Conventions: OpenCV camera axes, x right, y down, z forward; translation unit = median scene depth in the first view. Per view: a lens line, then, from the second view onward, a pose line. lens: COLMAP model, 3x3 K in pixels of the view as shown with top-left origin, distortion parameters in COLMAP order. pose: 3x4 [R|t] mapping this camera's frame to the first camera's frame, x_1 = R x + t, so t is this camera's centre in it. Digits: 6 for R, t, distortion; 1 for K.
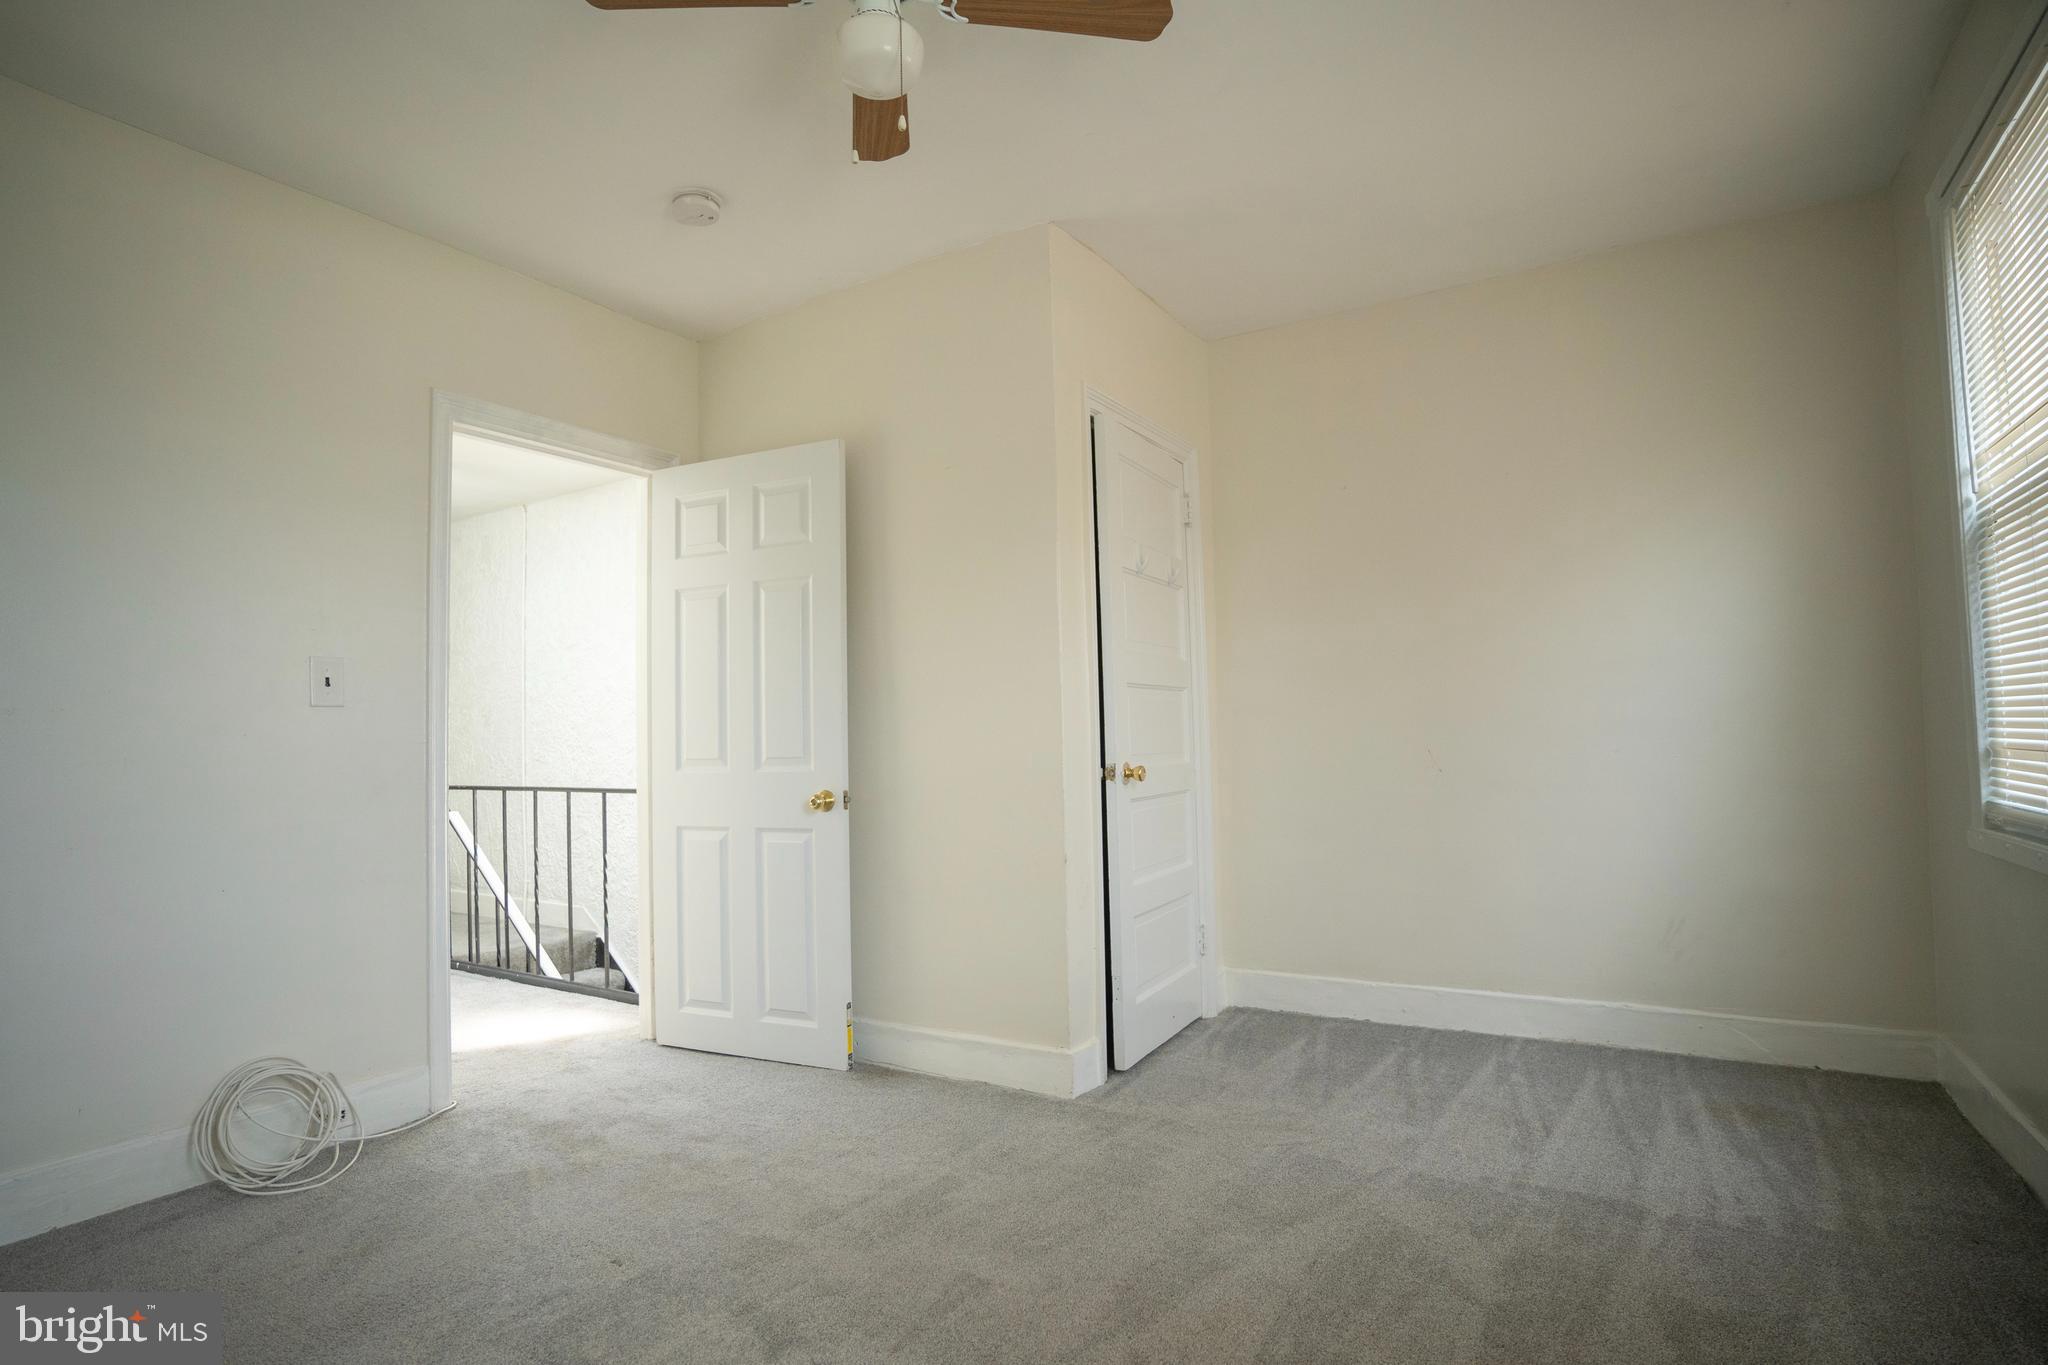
lens RADIAL K [[1112.7, 0, 1023.5], [0, 1112.7, 676.3], [0, 0, 1]] dist [-0.017950, 0.002533]
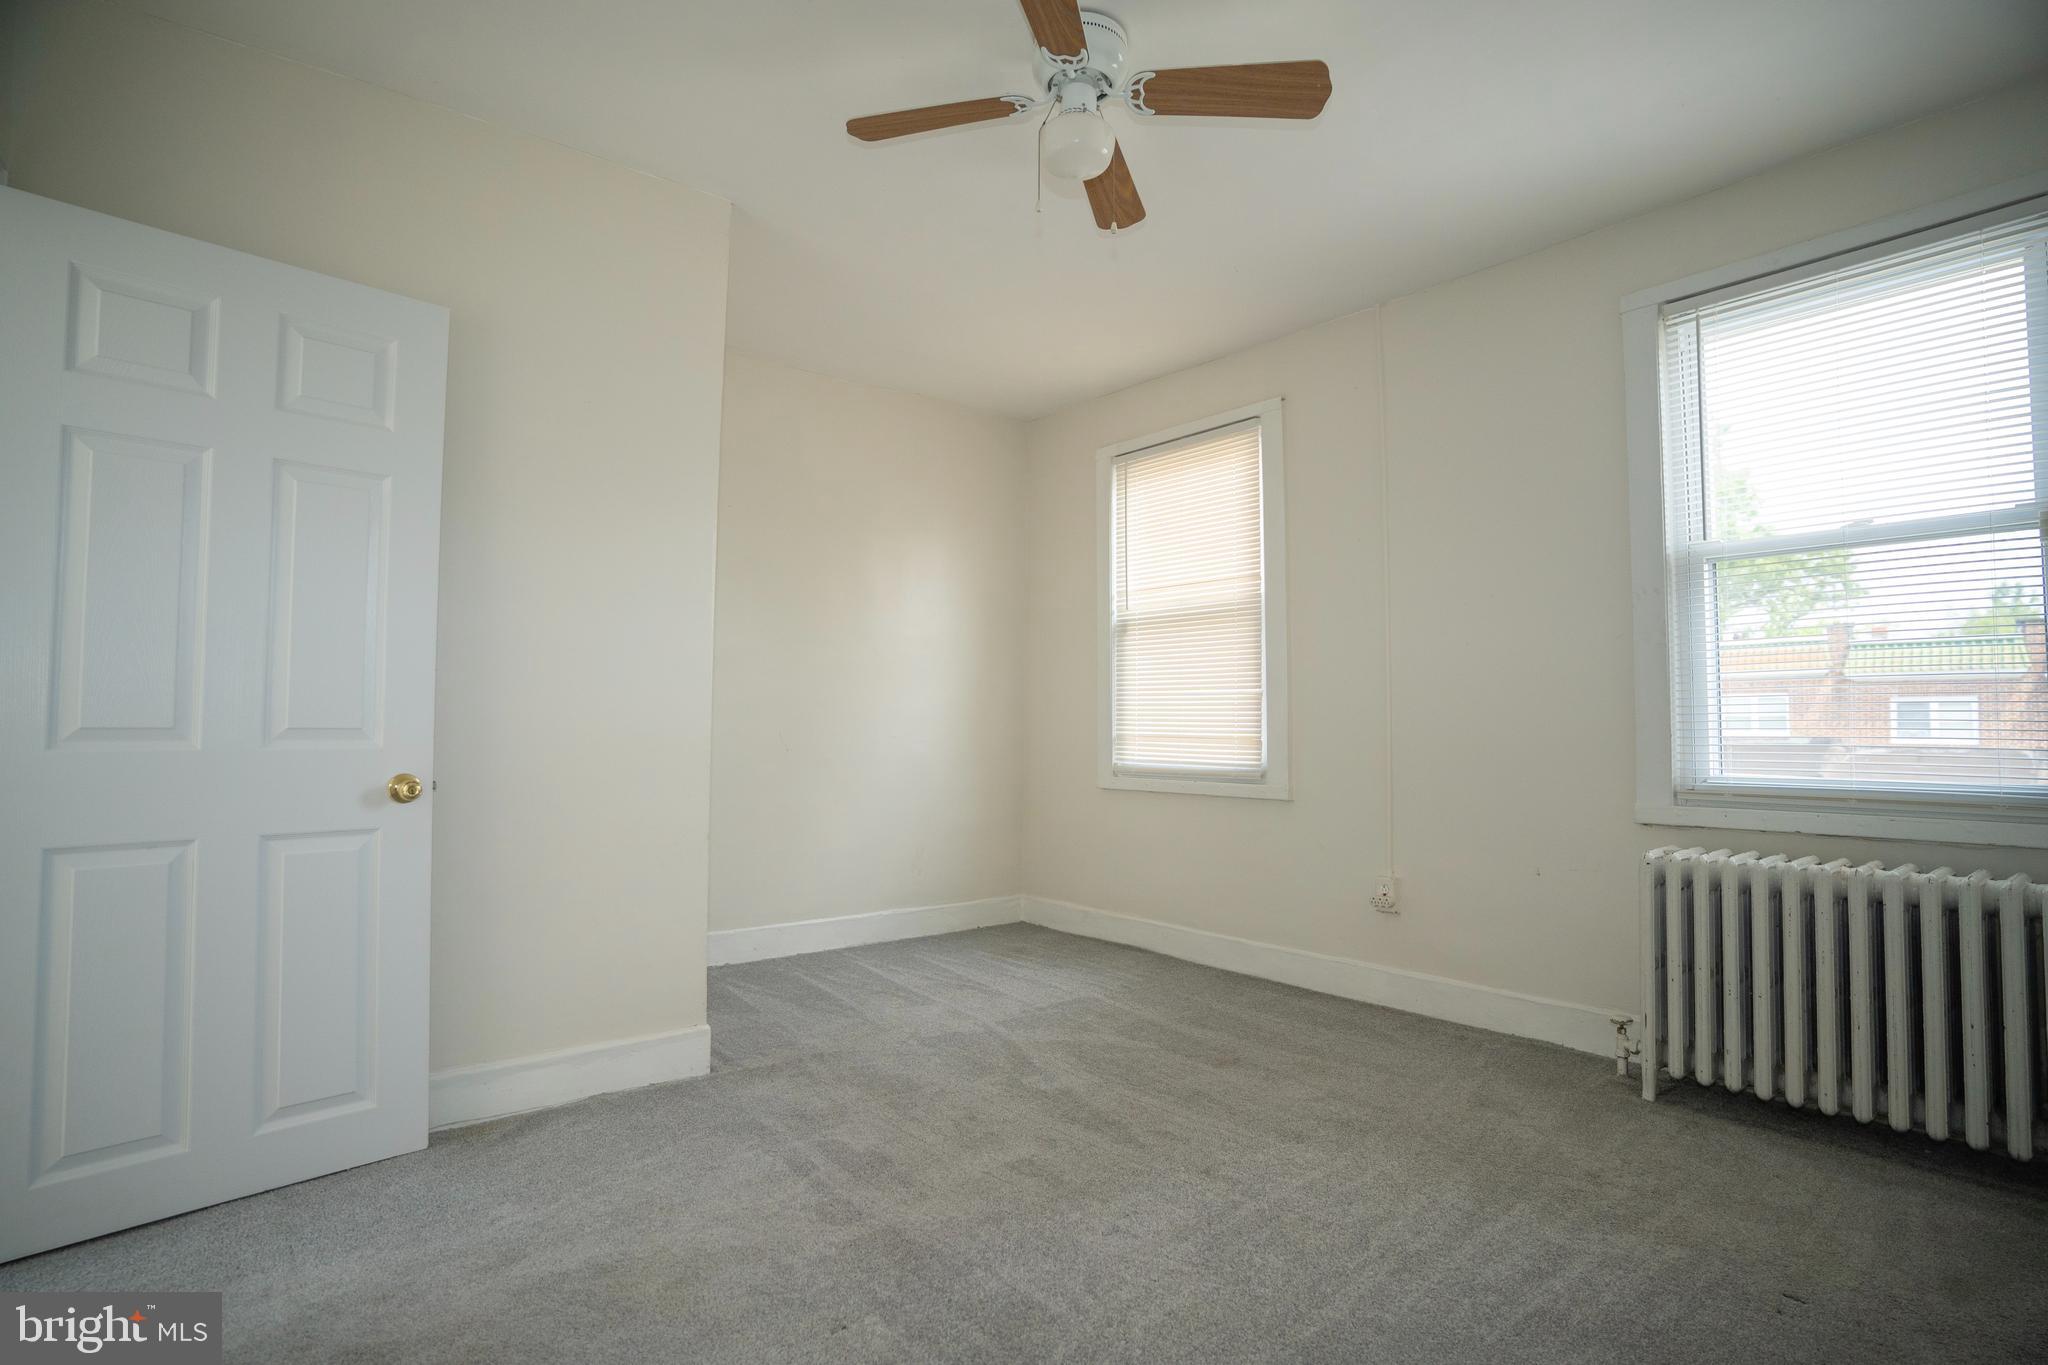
lens RADIAL K [[1003.6, 0, 1021.6], [0, 1003.6, 693.0], [0, 0, 1]] dist [-0.033874, 0.000172]
pose [[0.335521, 0.056457, 0.940340, -0.809497], [-0.060119, 0.997451, -0.038435, 0.060621], [-0.940113, -0.043637, 0.338059, 0.492523]]
